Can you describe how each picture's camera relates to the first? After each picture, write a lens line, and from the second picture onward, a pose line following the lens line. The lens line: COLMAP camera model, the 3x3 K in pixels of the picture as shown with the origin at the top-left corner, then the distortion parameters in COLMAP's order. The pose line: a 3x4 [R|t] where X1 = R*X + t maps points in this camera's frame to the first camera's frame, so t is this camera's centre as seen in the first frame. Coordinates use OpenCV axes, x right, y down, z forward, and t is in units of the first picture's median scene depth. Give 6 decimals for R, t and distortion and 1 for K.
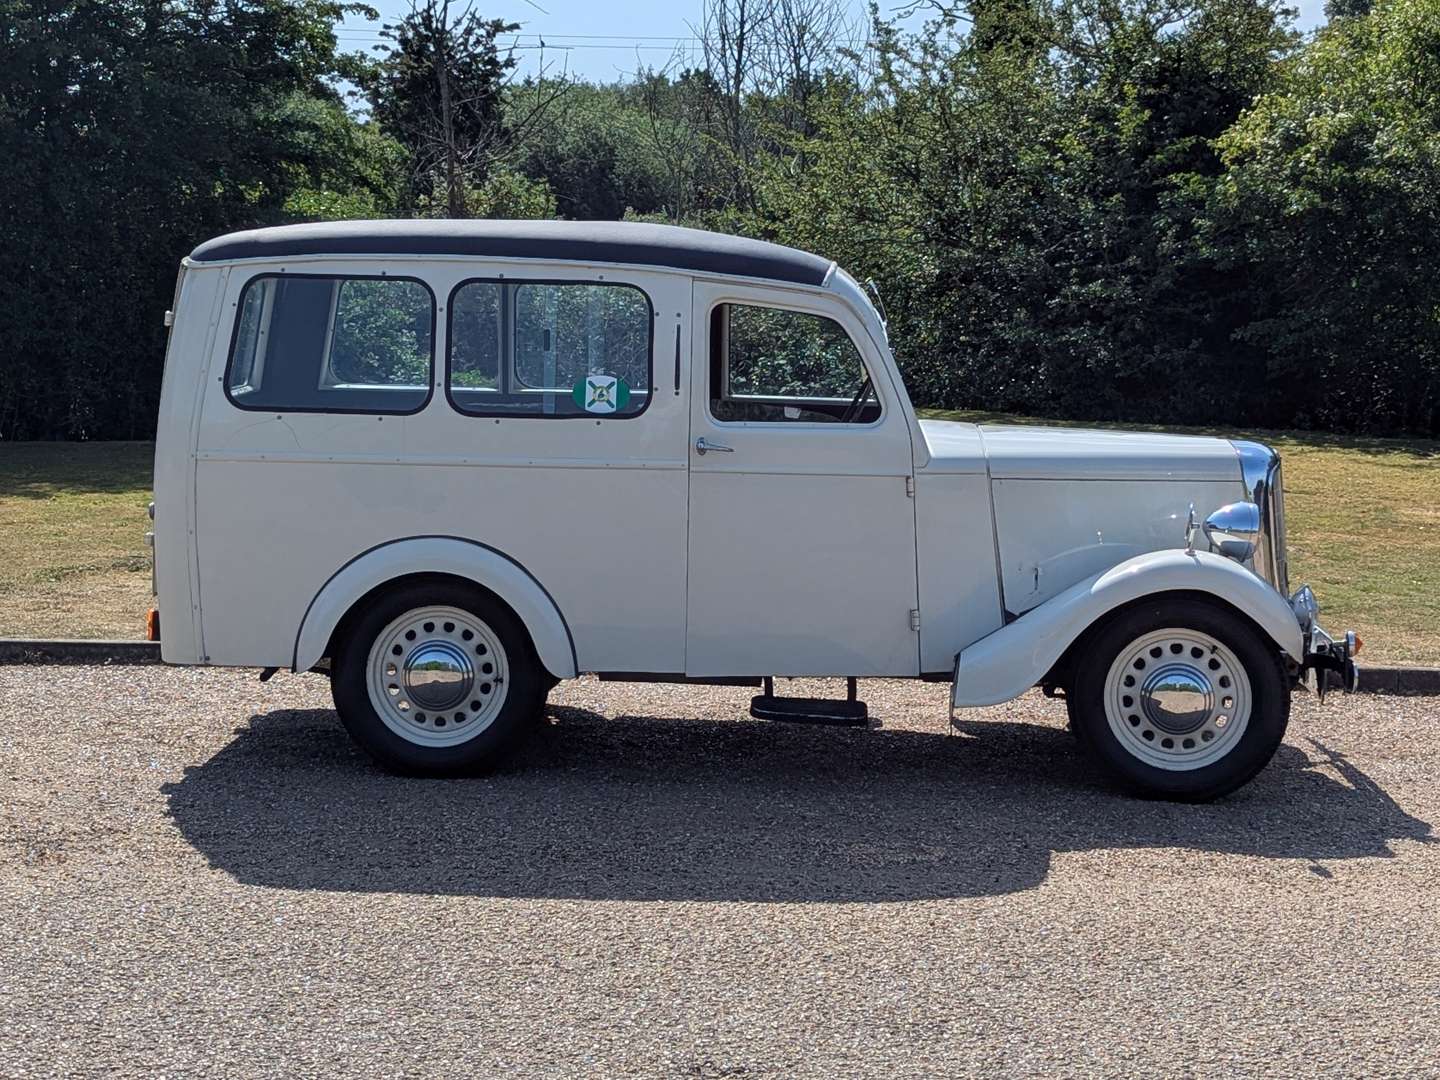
lens RADIAL K [[2453.3, 0, 714.4], [0, 2453.3, 534.0], [0, 0, 1]] dist [0.090448, 0.000000]
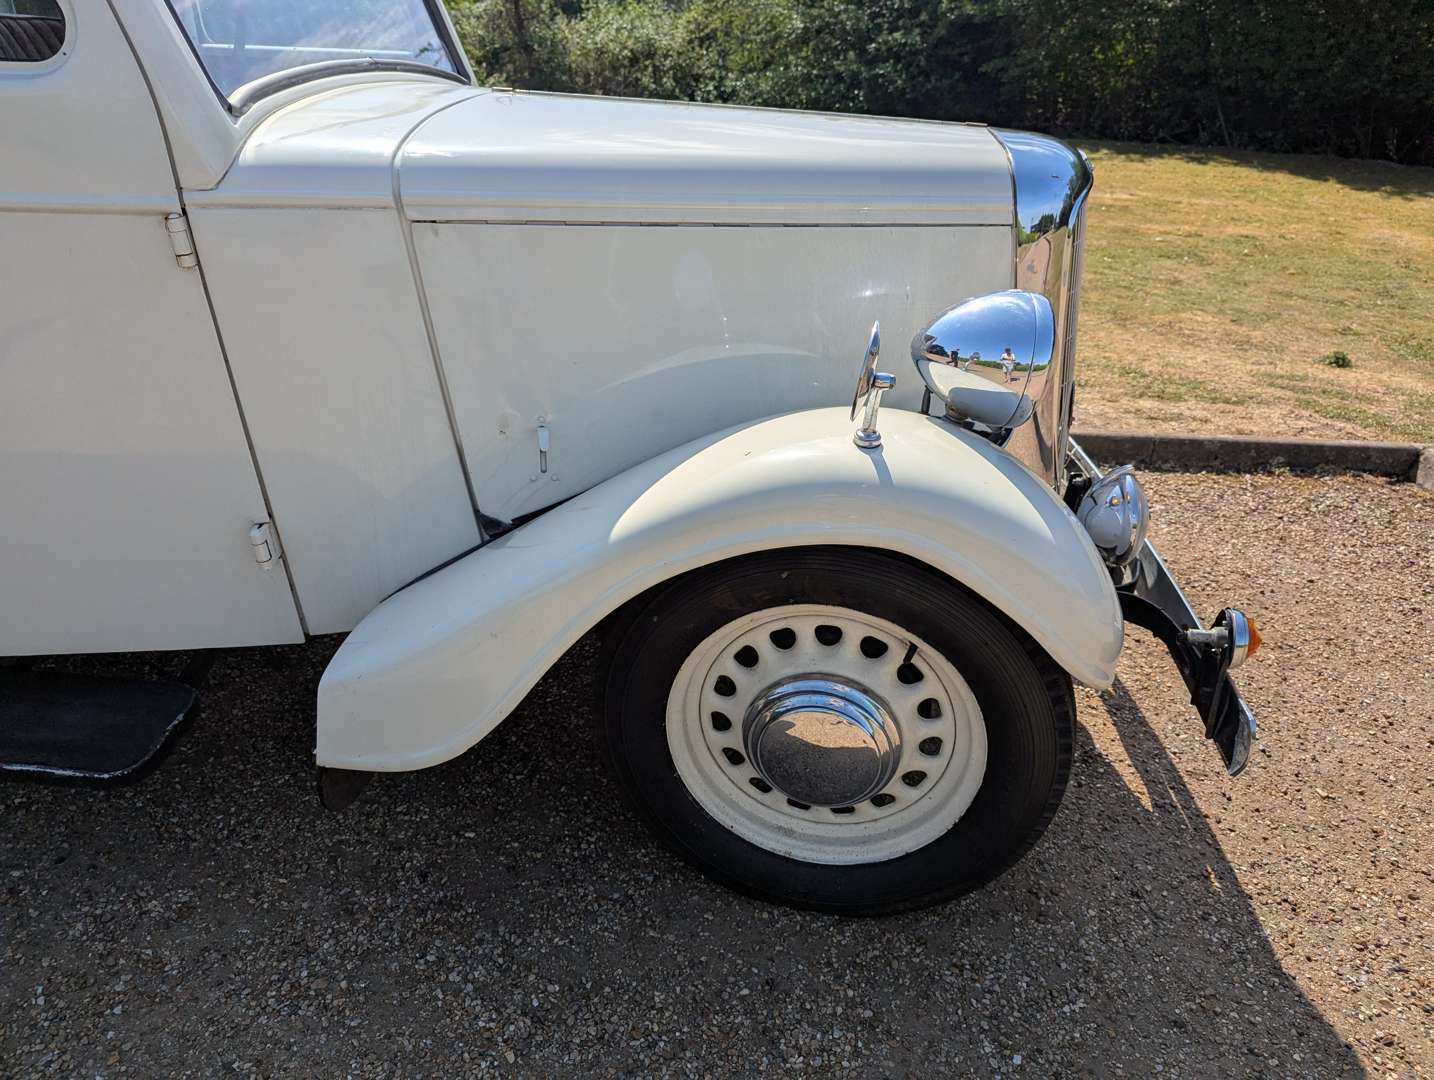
lens RADIAL K [[1023.6, 0, 692.5], [0, 1023.6, 559.1], [0, 0, 1]] dist [0.044602, -0.035405]
pose [[0.999251, 0.023054, -0.031089, 0.050123], [-0.011050, 0.939739, 0.341714, -0.008656], [0.037093, -0.341114, 0.939290, 0.246297]]
